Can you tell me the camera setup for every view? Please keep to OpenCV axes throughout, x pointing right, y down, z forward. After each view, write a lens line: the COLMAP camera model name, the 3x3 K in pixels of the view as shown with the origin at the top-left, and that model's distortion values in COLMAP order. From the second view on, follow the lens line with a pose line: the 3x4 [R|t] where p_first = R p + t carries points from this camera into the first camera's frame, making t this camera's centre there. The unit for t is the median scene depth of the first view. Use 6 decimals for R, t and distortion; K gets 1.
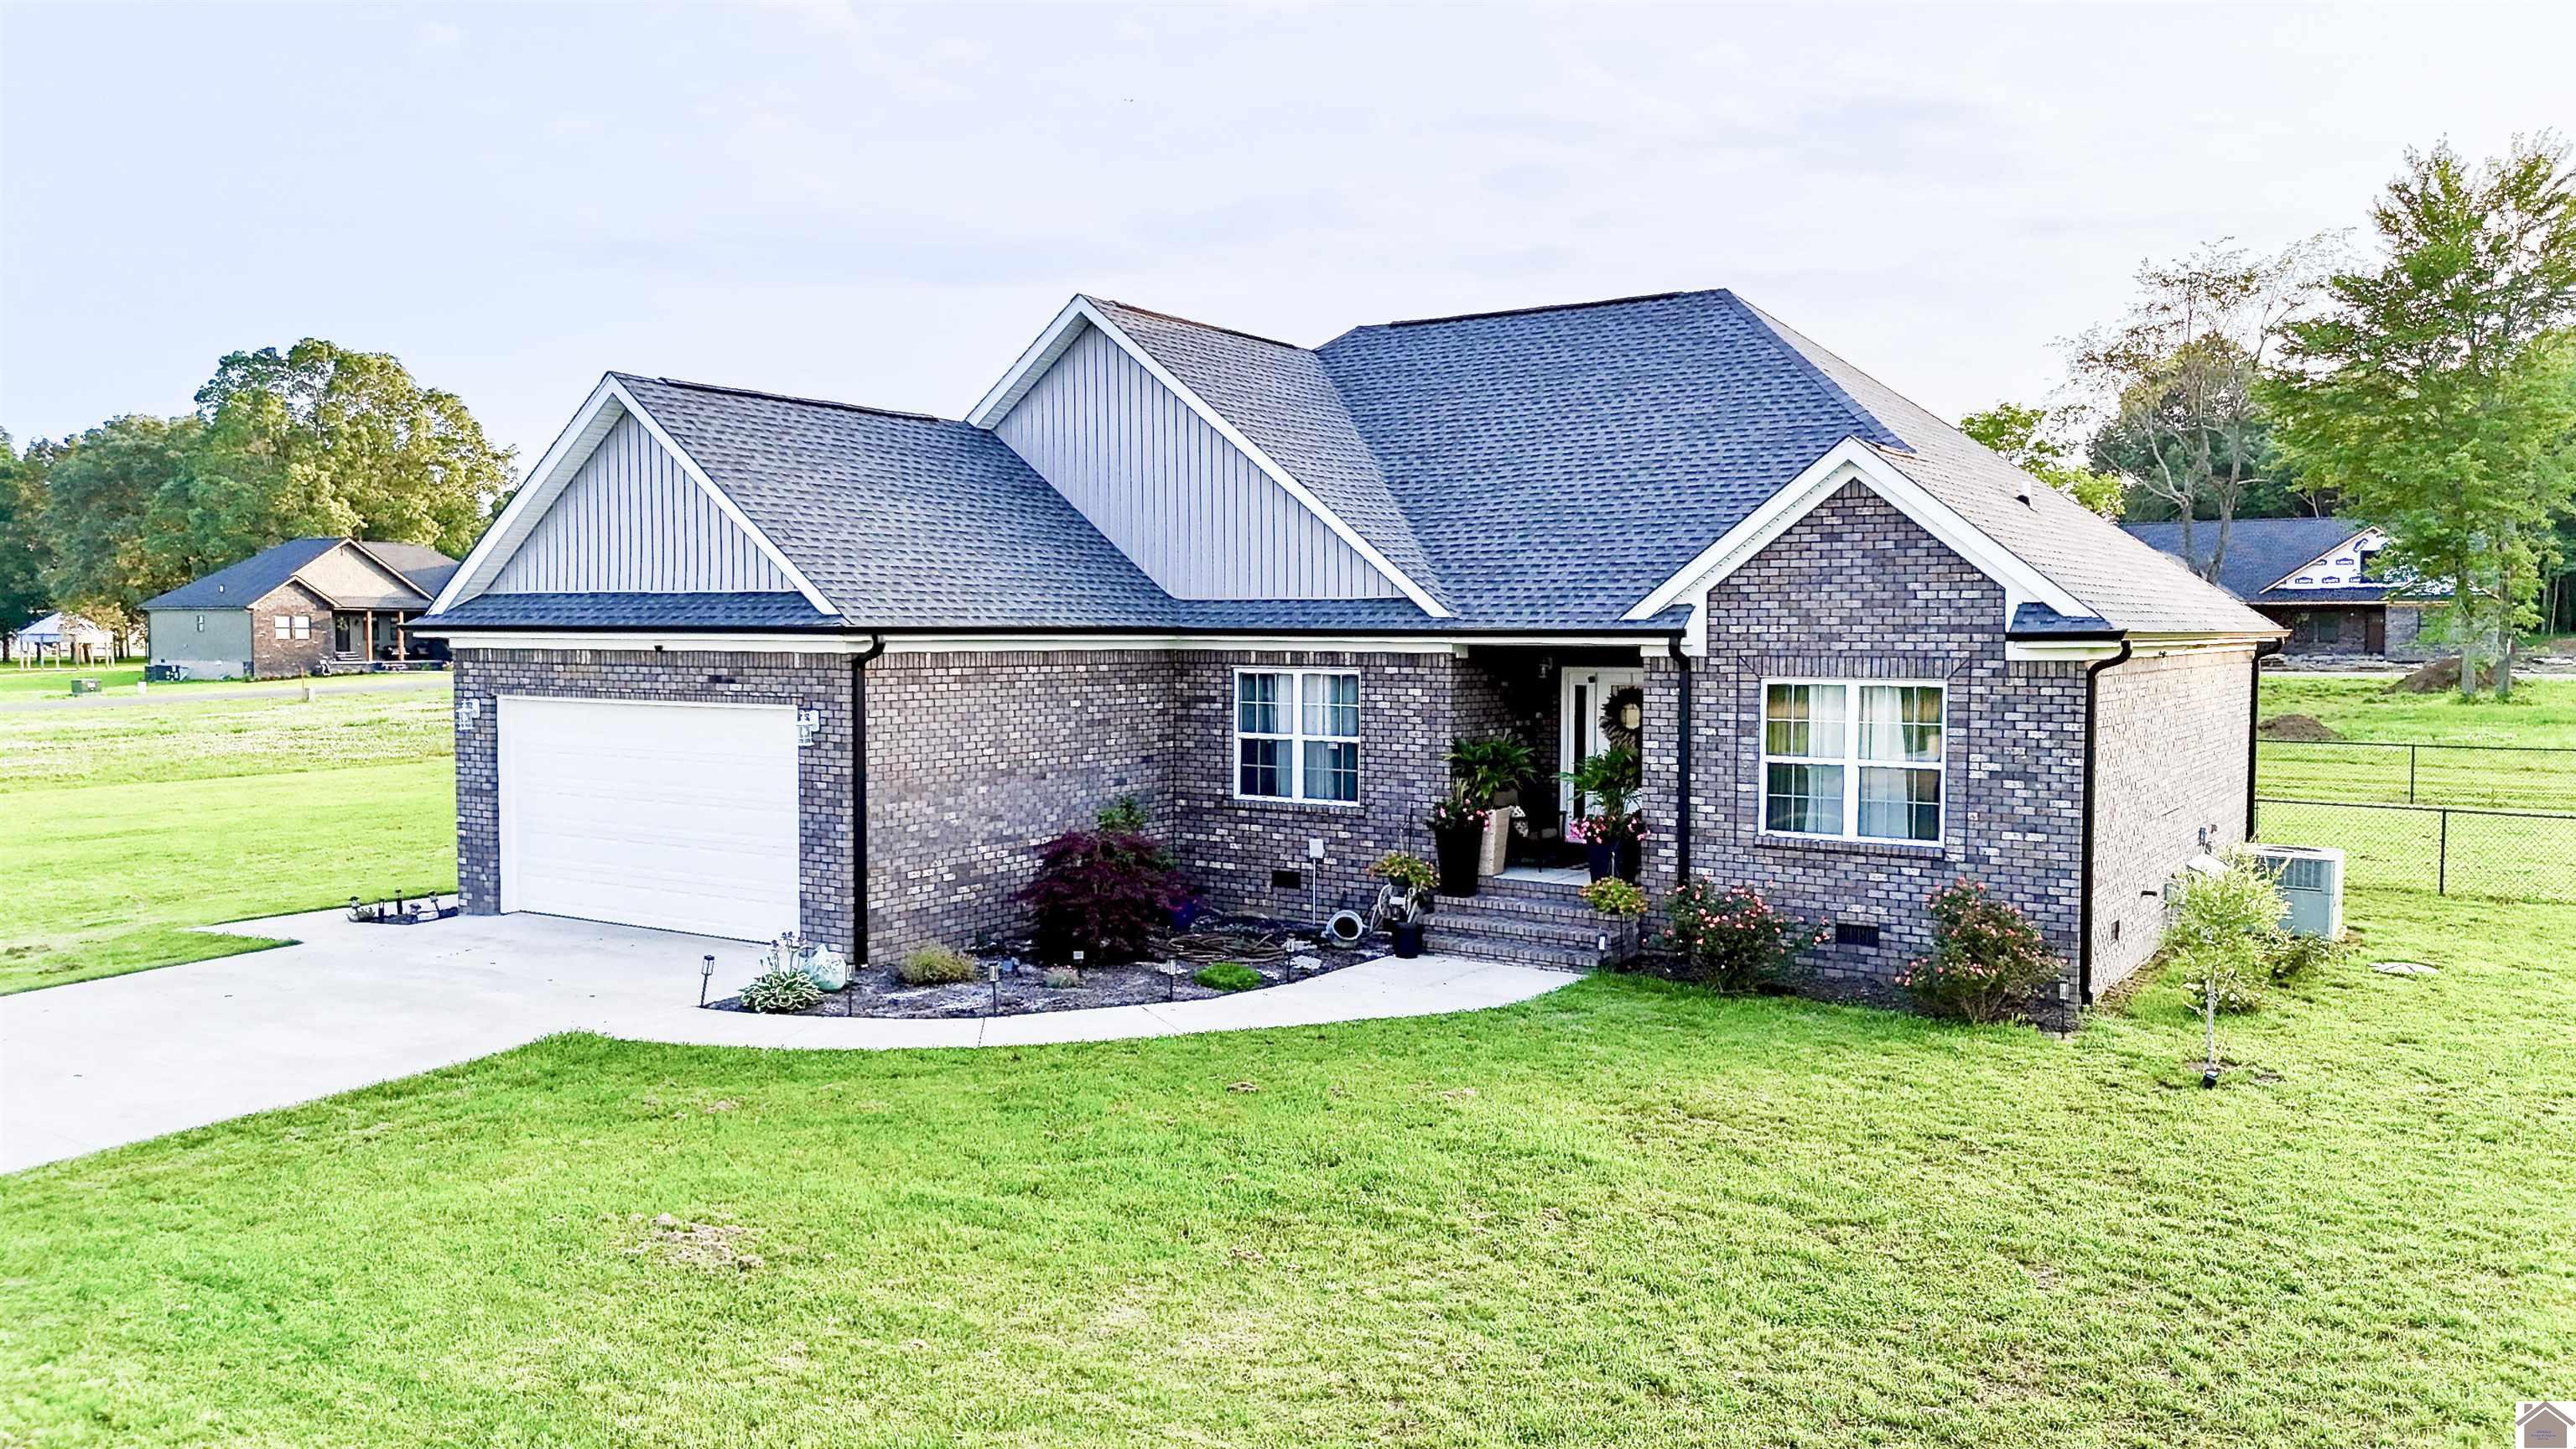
lens RADIAL K [[1885.8, 0, 1293.4], [0, 1885.8, 718.5], [0, 0, 1]] dist [0.094643, -0.100636]
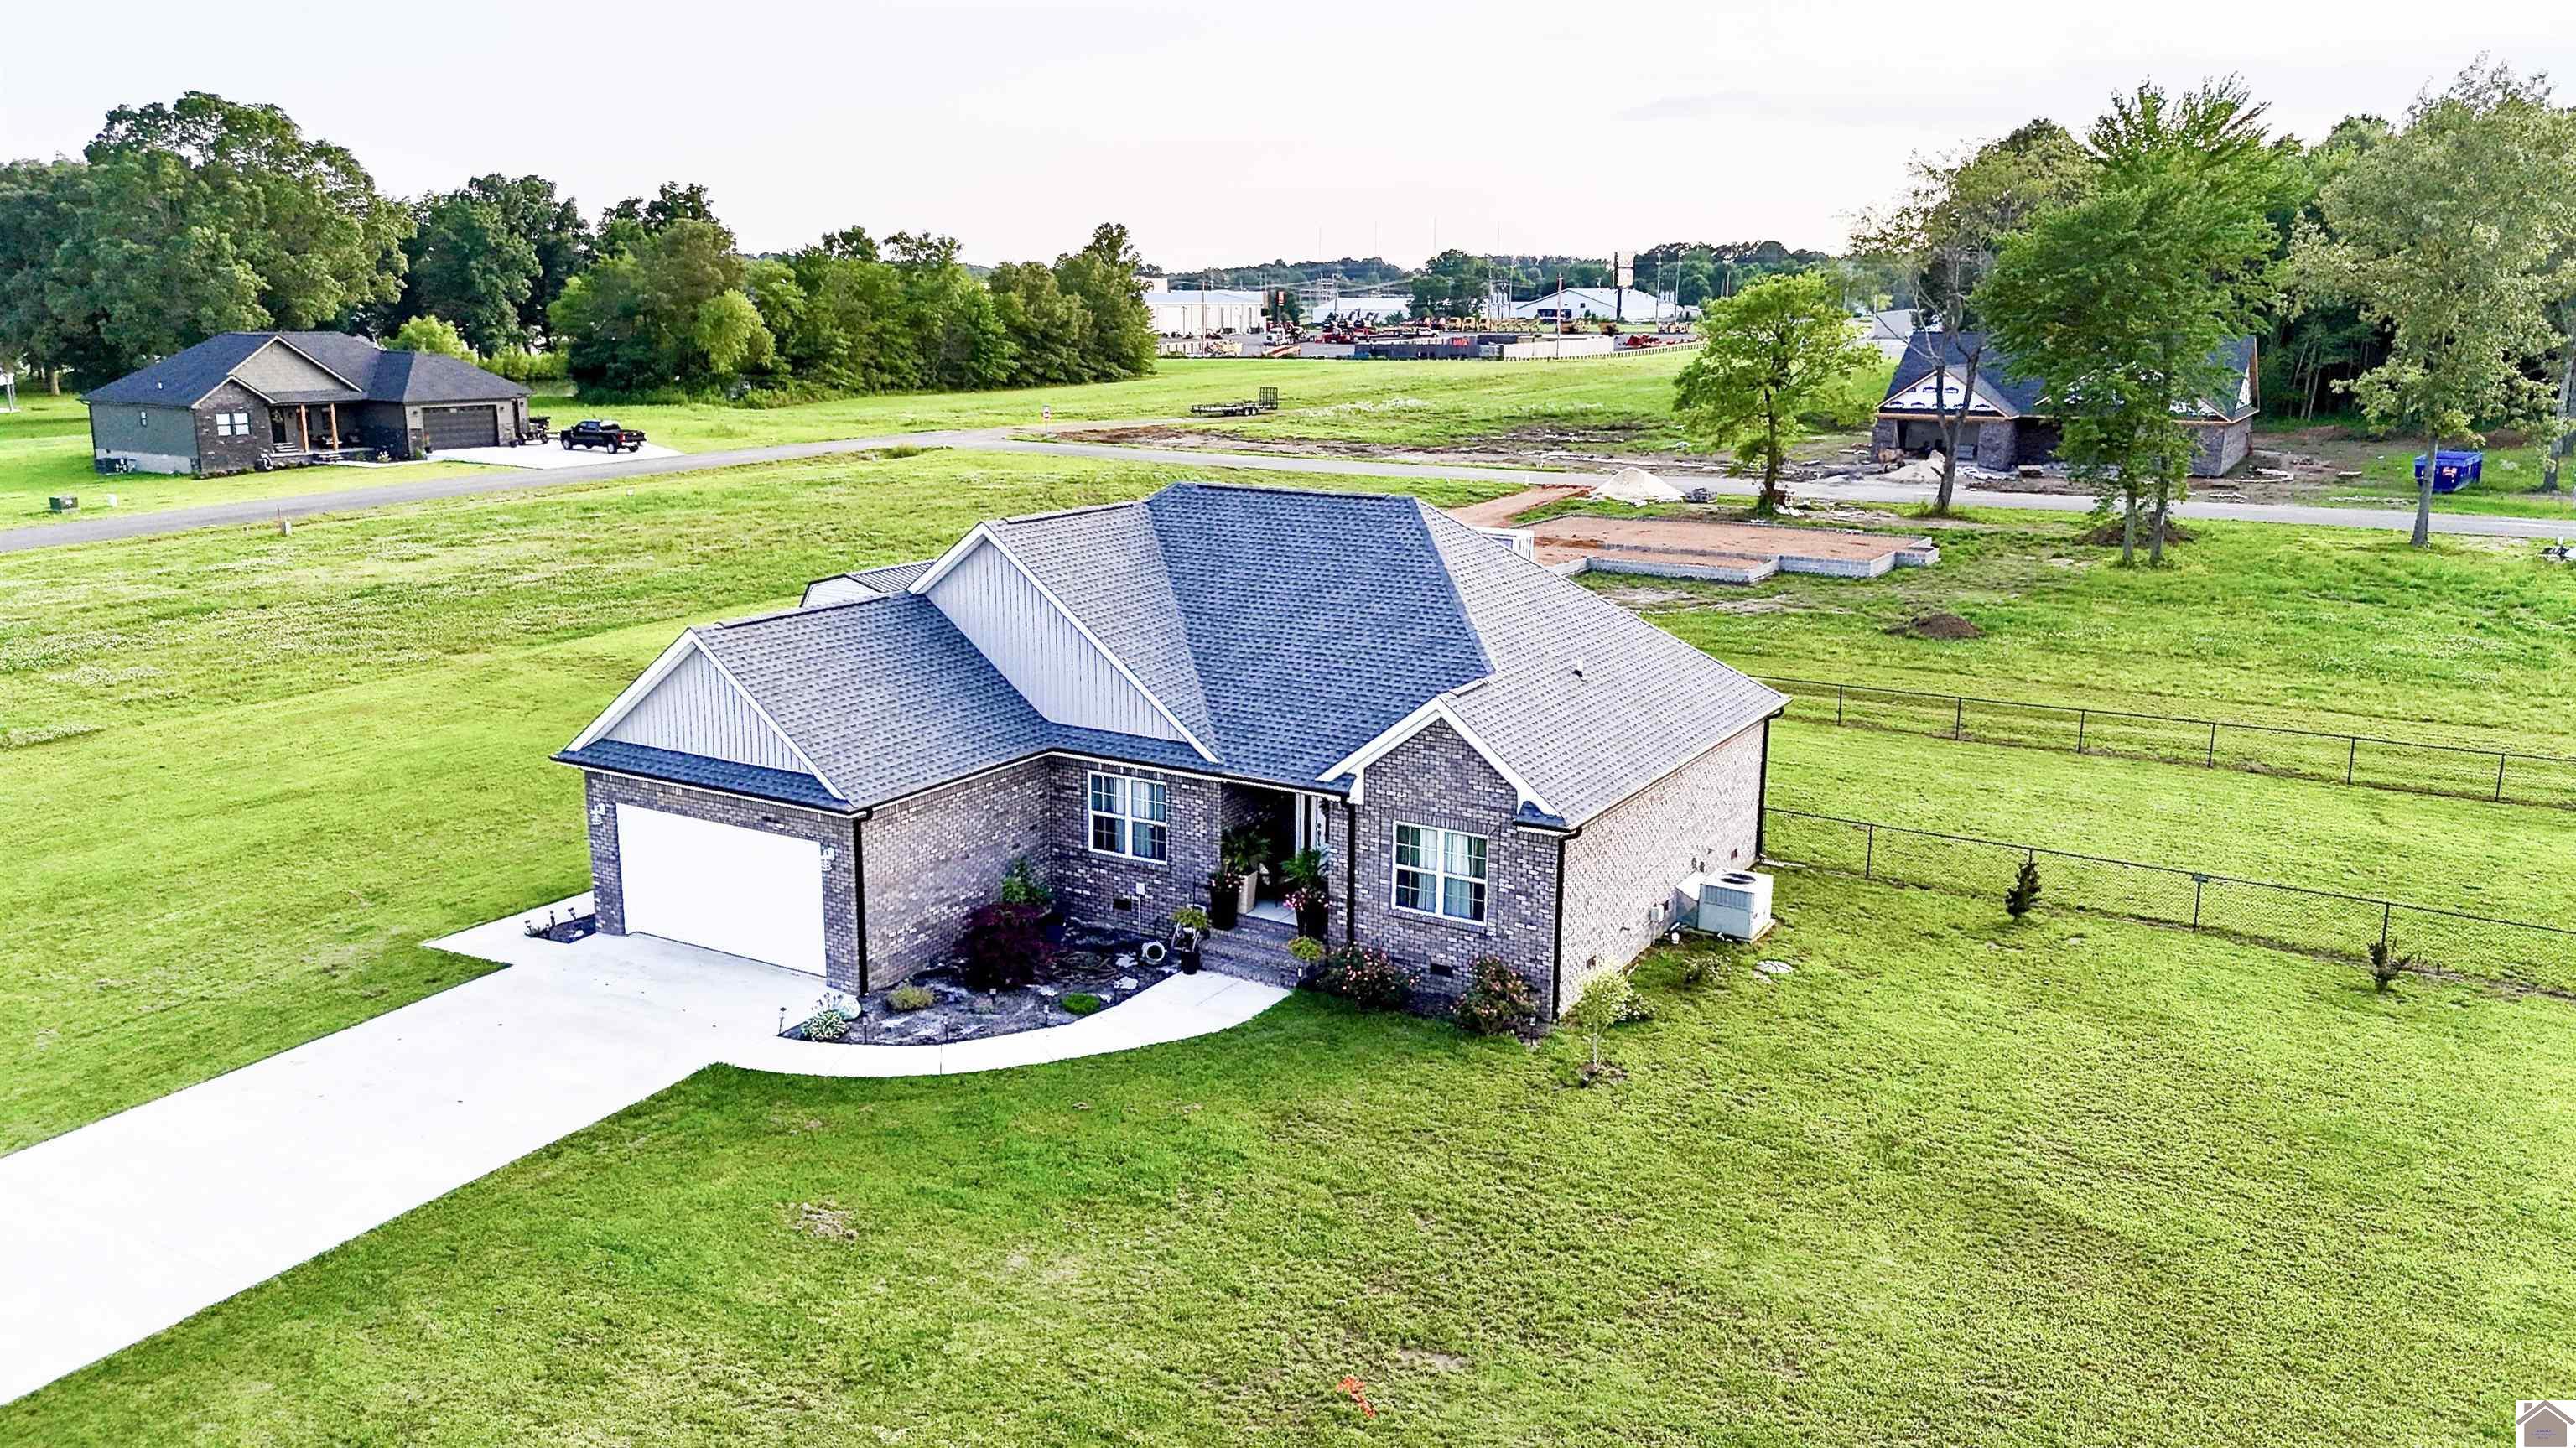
lens RADIAL K [[1885.6, 0, 1293.4], [0, 1885.6, 718.0], [0, 0, 1]] dist [0.094643, -0.100636]
pose [[0.998725, -0.005686, 0.050160, 0.070031], [-0.002728, 0.986105, 0.166100, -0.382295], [-0.050407, -0.166025, 0.984832, -0.630649]]
